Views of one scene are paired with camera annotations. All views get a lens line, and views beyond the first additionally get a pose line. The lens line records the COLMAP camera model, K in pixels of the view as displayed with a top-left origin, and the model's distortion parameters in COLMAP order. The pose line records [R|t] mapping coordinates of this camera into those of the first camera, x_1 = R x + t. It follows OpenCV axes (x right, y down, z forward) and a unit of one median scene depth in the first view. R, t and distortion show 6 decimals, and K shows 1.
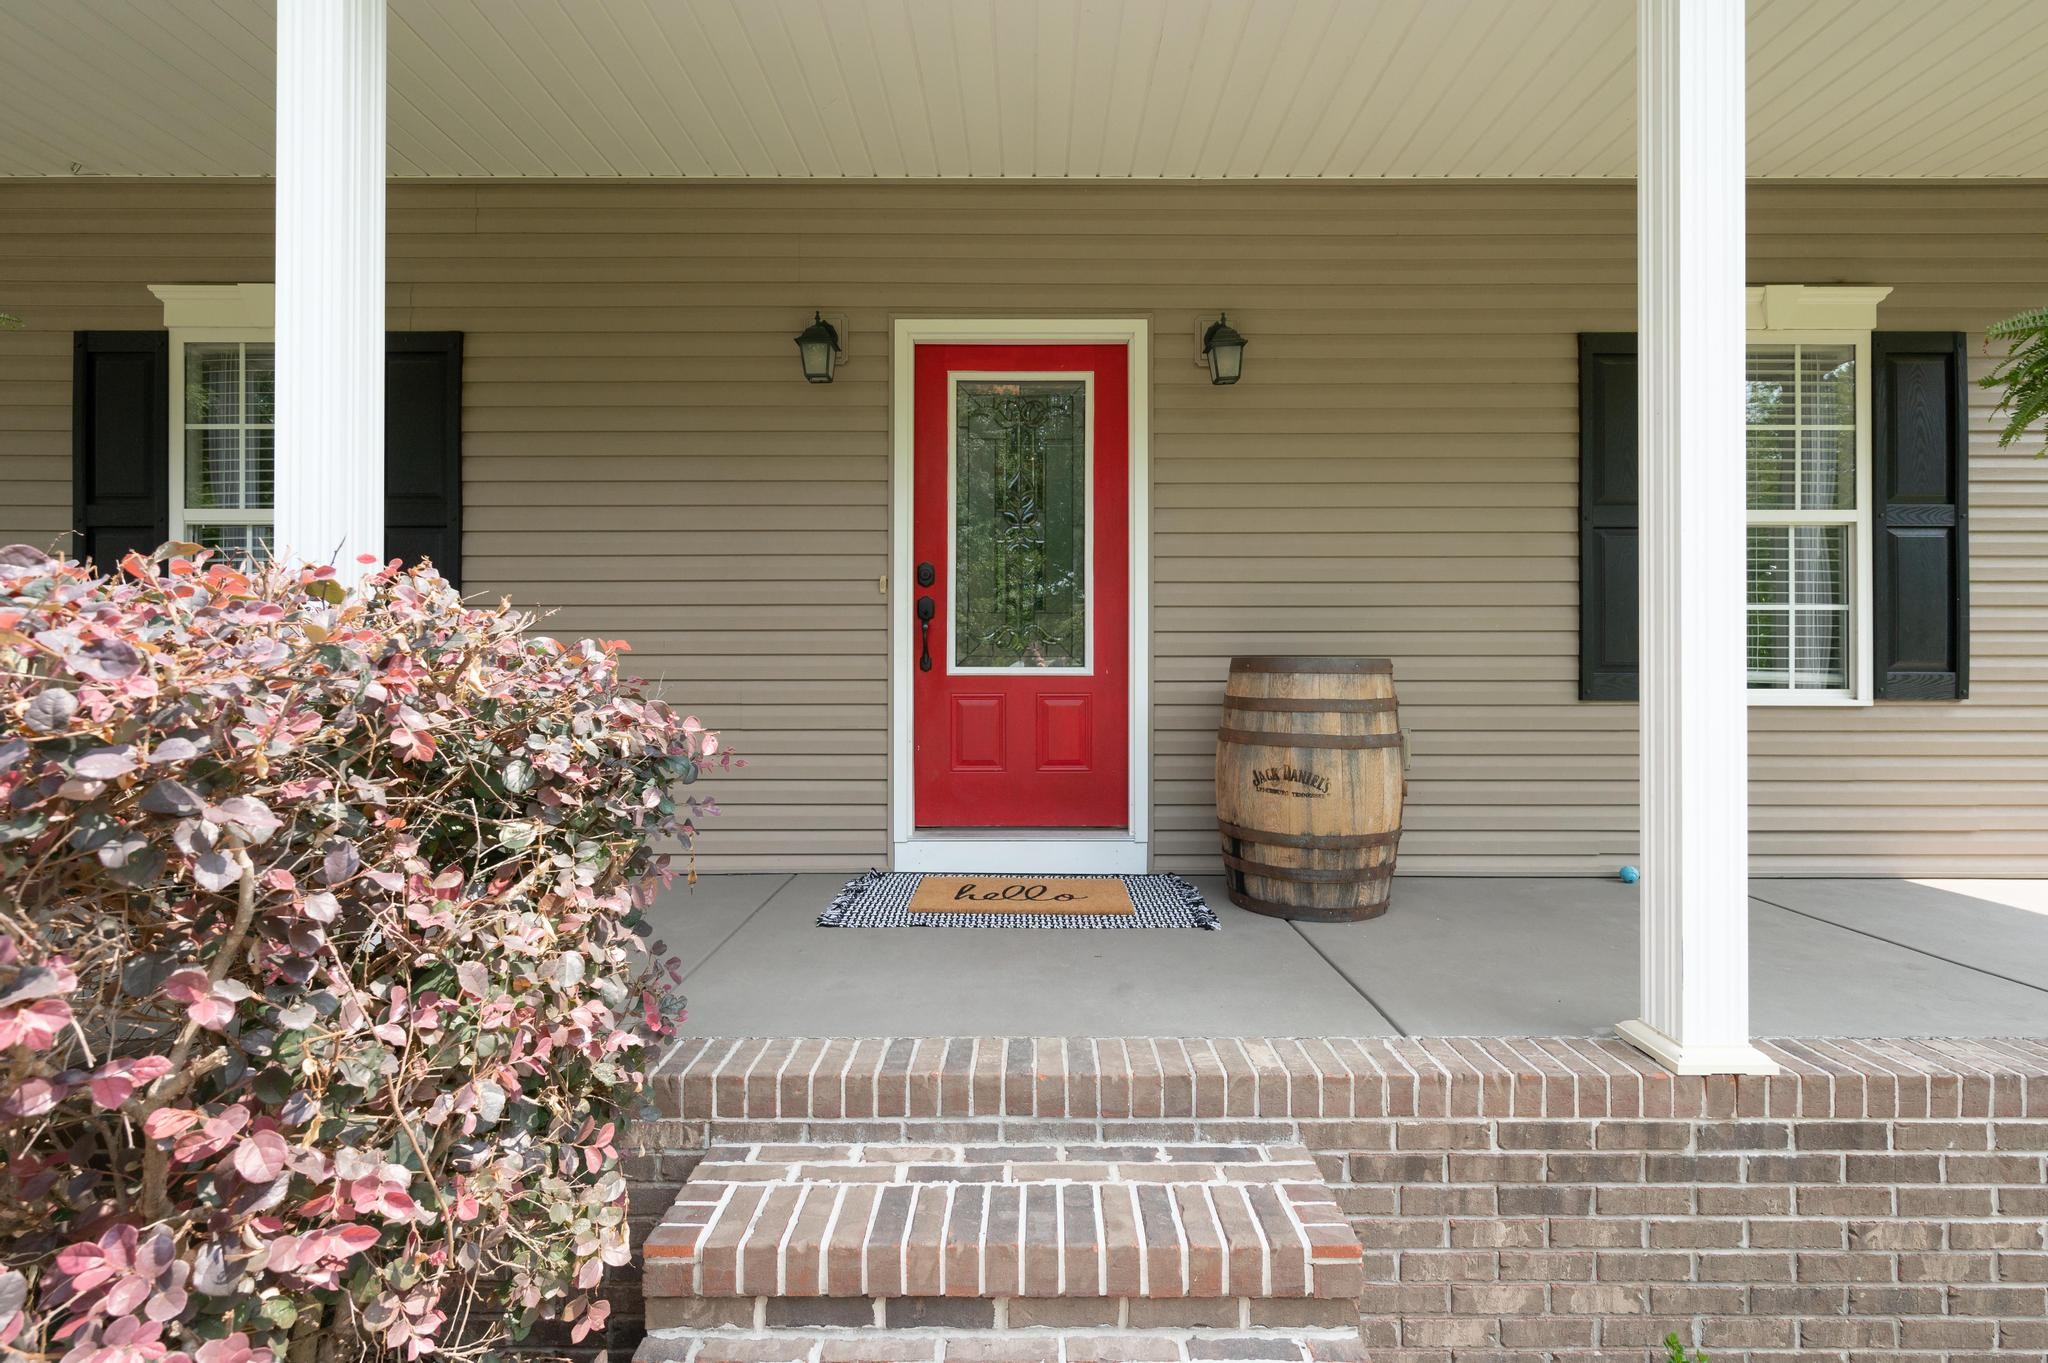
lens RADIAL K [[917.6, 0, 1024.0], [0, 917.6, 681.5], [0, 0, 1]] dist [-0.000218, -0.000175]
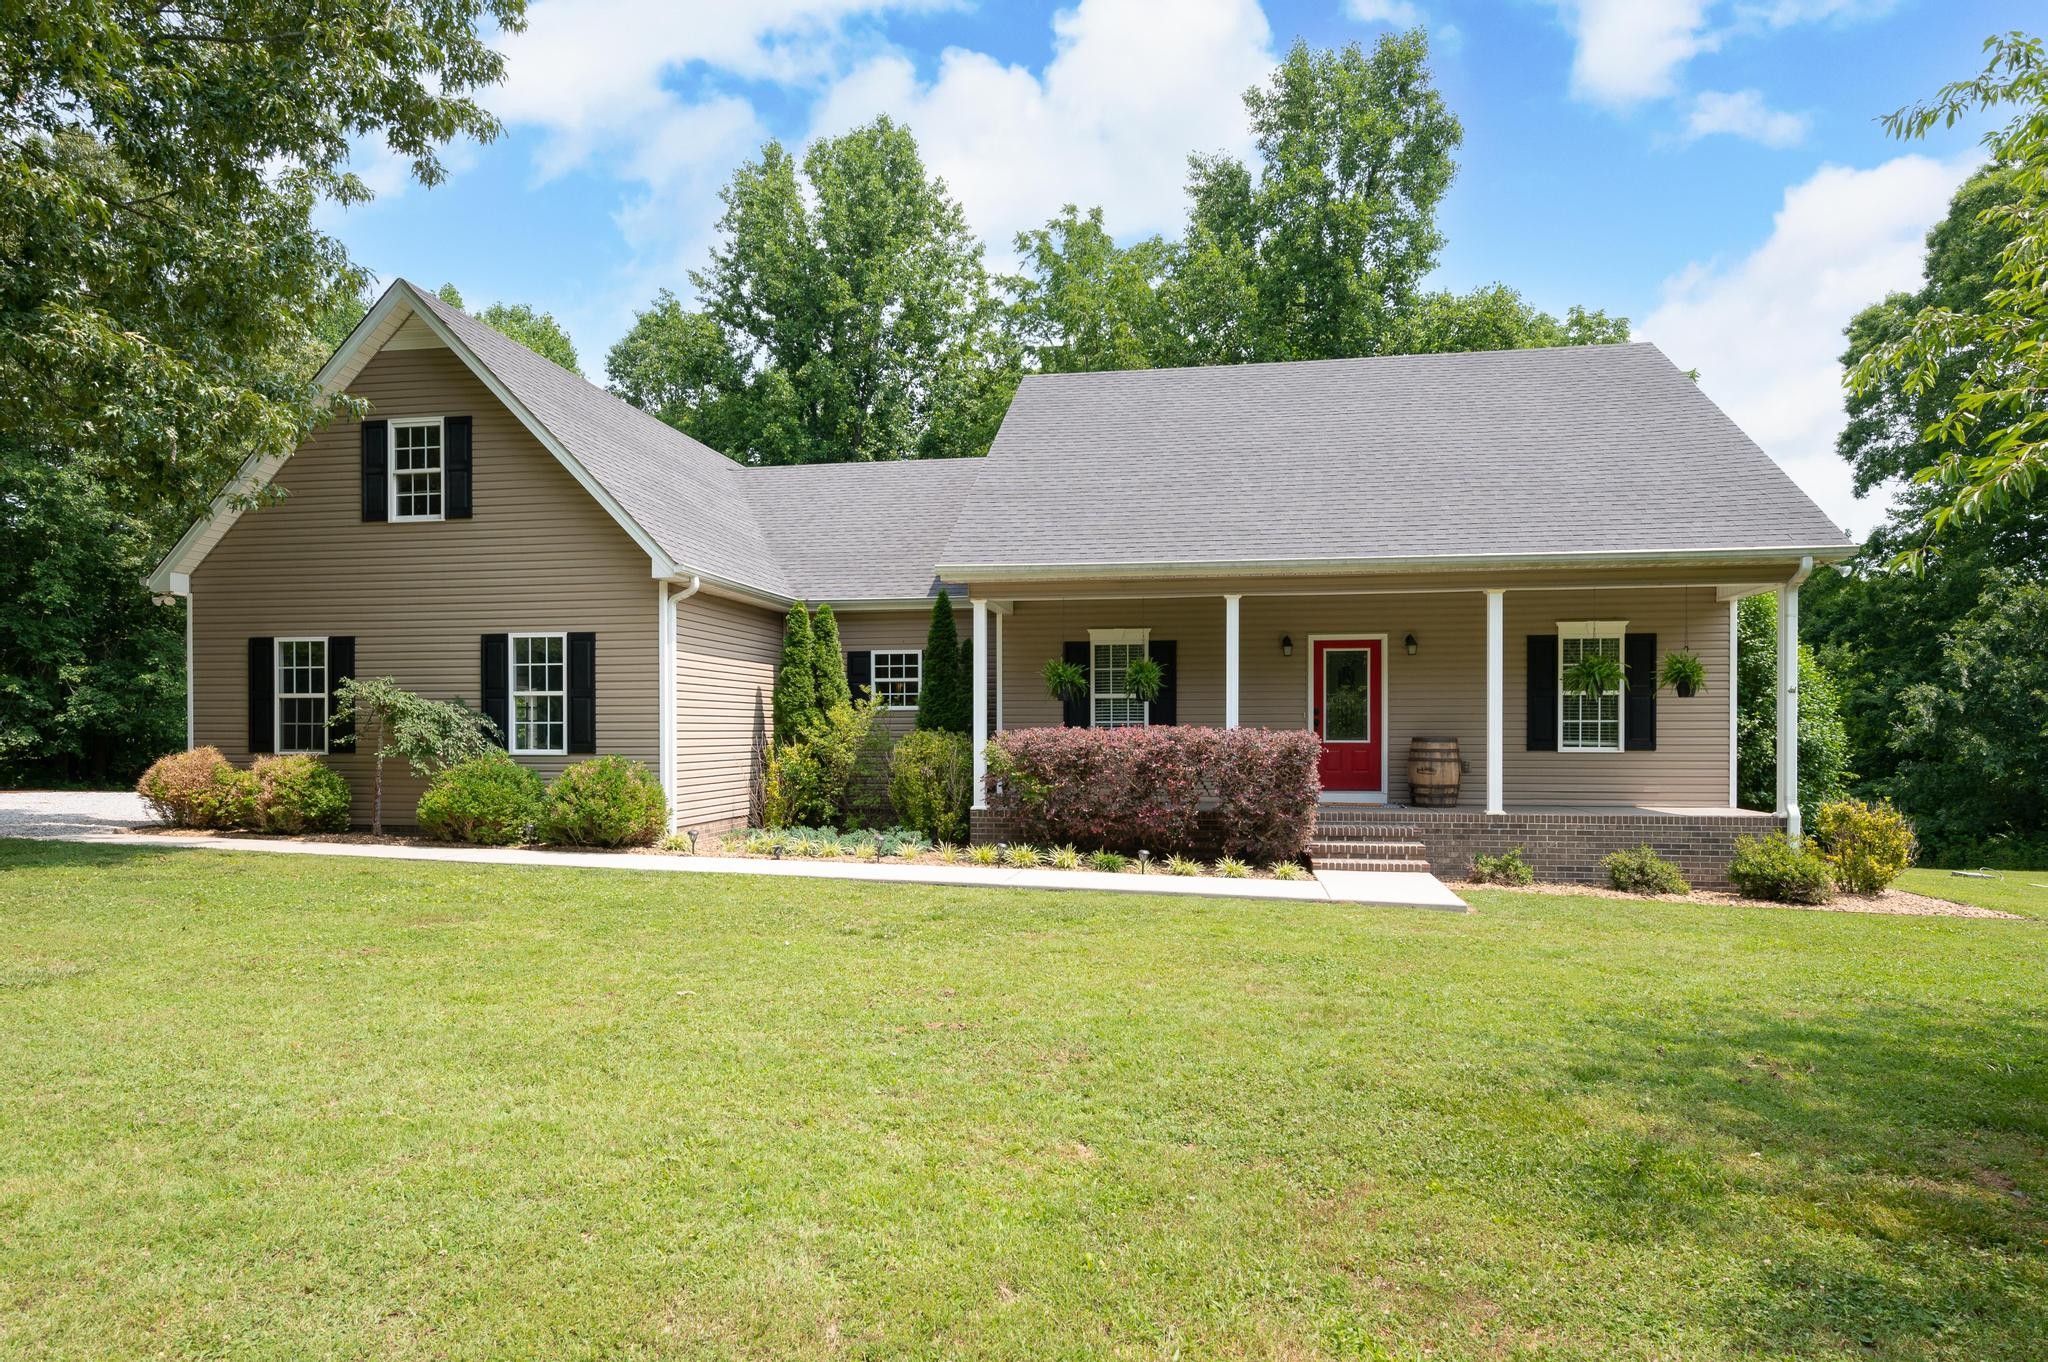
lens RADIAL K [[1191.8, 0, 1025.1], [0, 1191.8, 740.2], [0, 0, 1]] dist [0.000713, 0.000692]
pose [[0.986767, 0.000955, -0.162144, -0.500672], [-0.002250, 0.999967, -0.007804, 0.022908], [0.162131, 0.008066, 0.986736, -3.772088]]
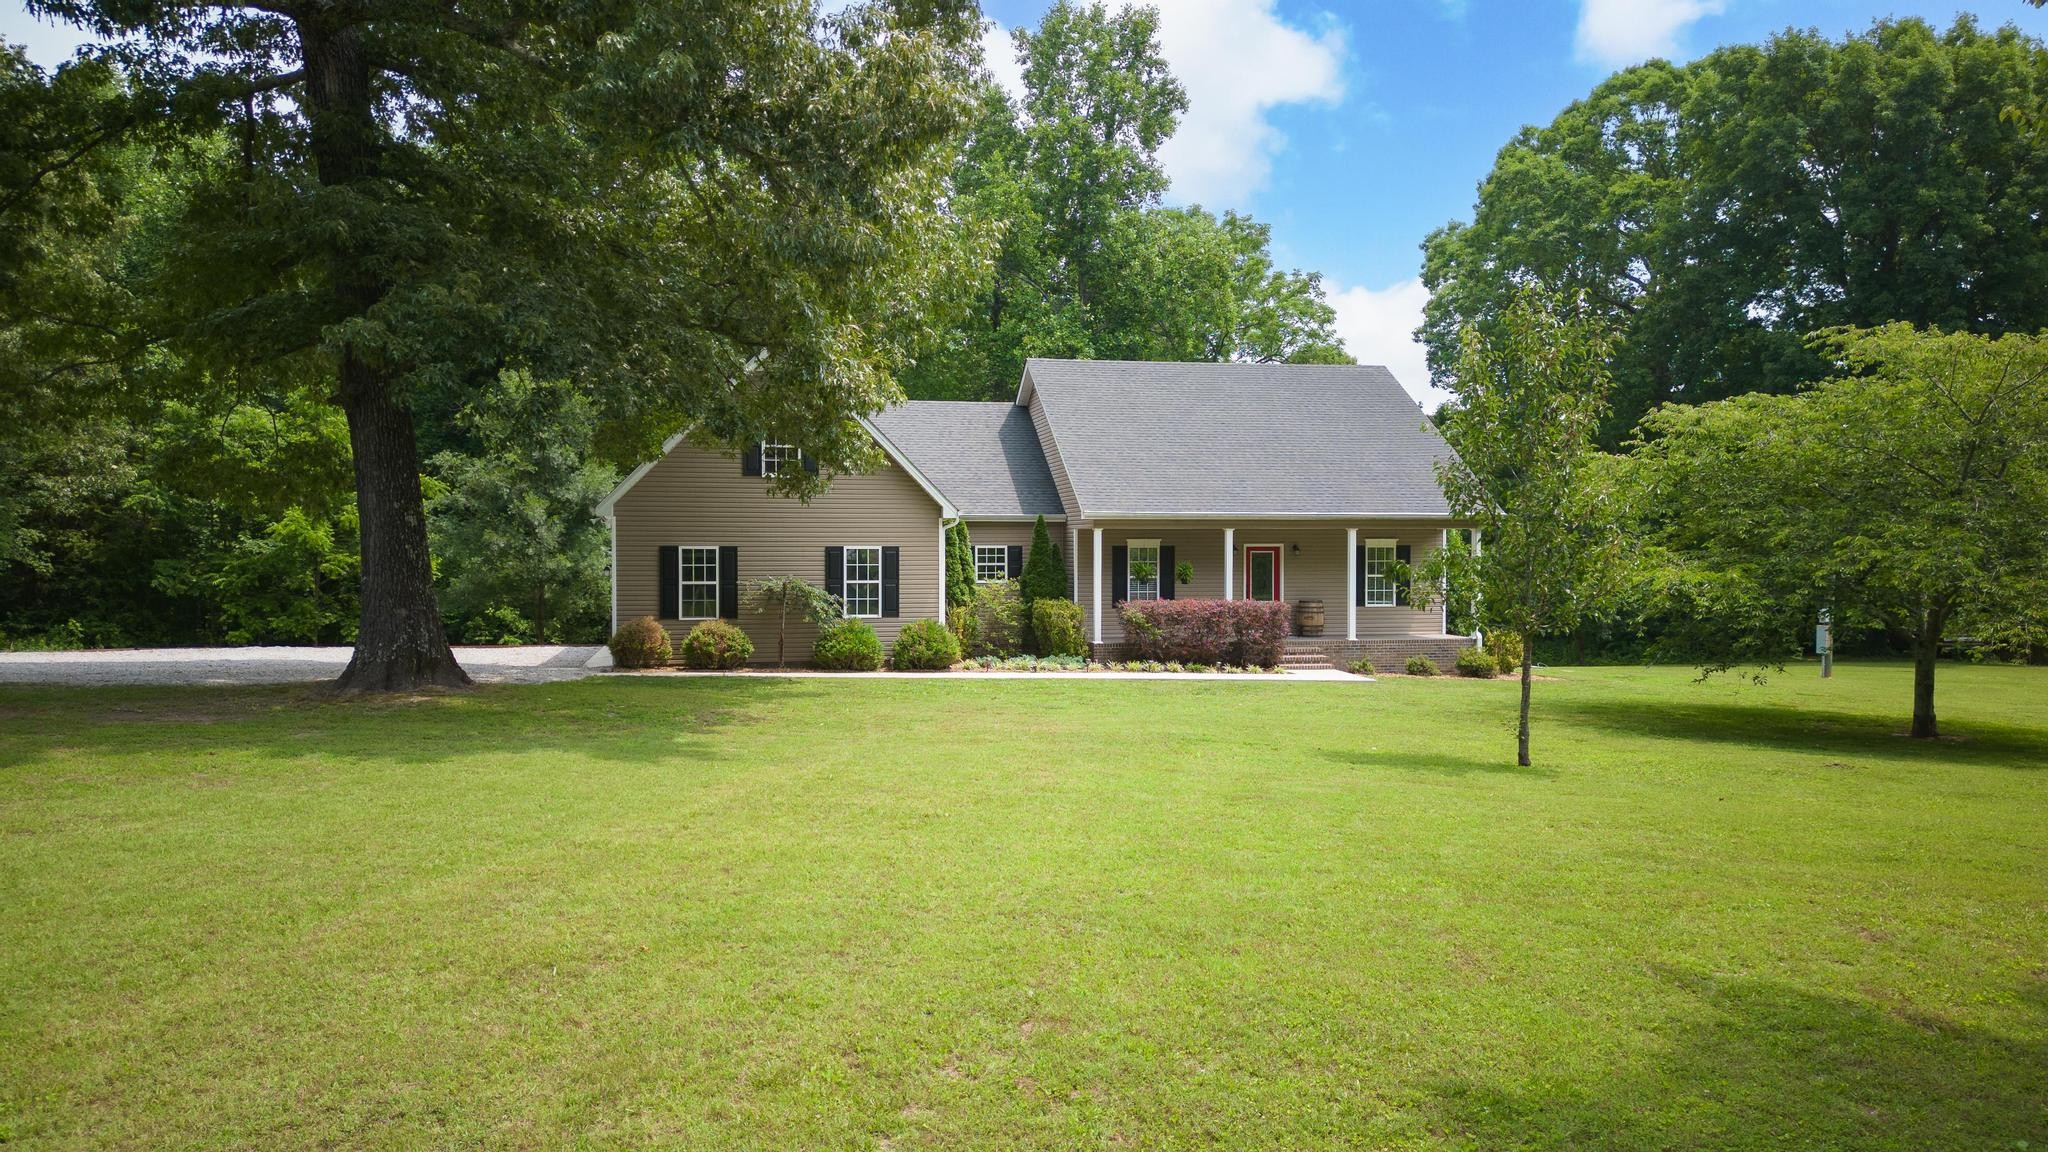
lens RADIAL K [[1416.9, 0, 1024.0], [0, 1416.9, 576.0], [0, 0, 1]] dist [0.105417, -0.114643]
pose [[0.979000, -0.002982, 0.203838, -3.838385], [0.001239, 0.999962, 0.008674, -0.294560], [-0.203856, -0.008239, 0.978966, -8.701888]]
